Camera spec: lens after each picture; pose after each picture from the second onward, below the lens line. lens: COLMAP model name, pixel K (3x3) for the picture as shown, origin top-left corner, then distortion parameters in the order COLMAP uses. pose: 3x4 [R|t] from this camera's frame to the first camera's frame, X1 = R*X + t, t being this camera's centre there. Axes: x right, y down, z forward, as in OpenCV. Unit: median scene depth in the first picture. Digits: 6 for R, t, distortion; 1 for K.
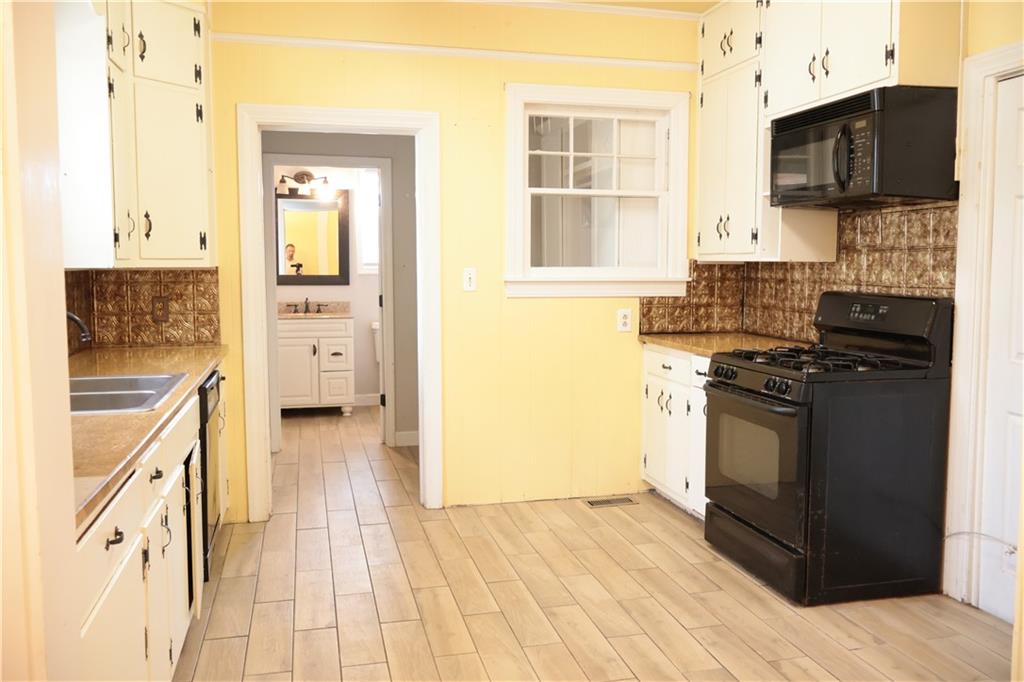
lens RADIAL K [[862.3, 0, 513.6], [0, 862.3, 340.0], [0, 0, 1]] dist [0.009830, 0.014961]
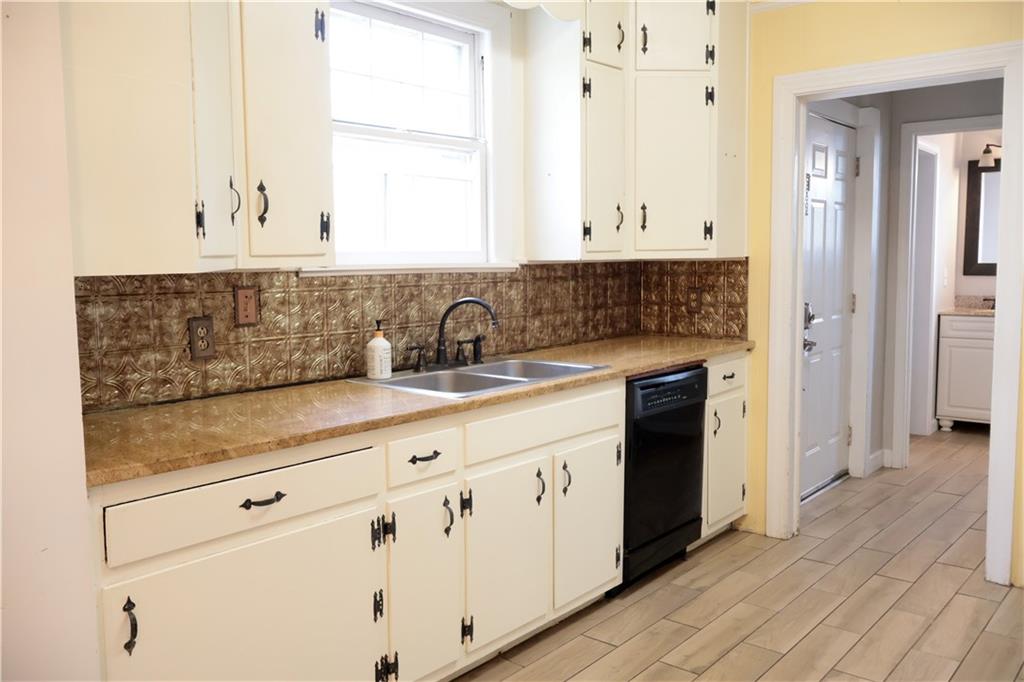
lens RADIAL K [[862.3, 0, 512.9], [0, 862.3, 339.1], [0, 0, 1]] dist [0.009830, 0.014961]
pose [[0.598028, 0.070820, -0.798340, 0.260542], [-0.058781, 0.997281, 0.044436, -0.023049], [0.799317, 0.020353, 0.600565, 0.239528]]
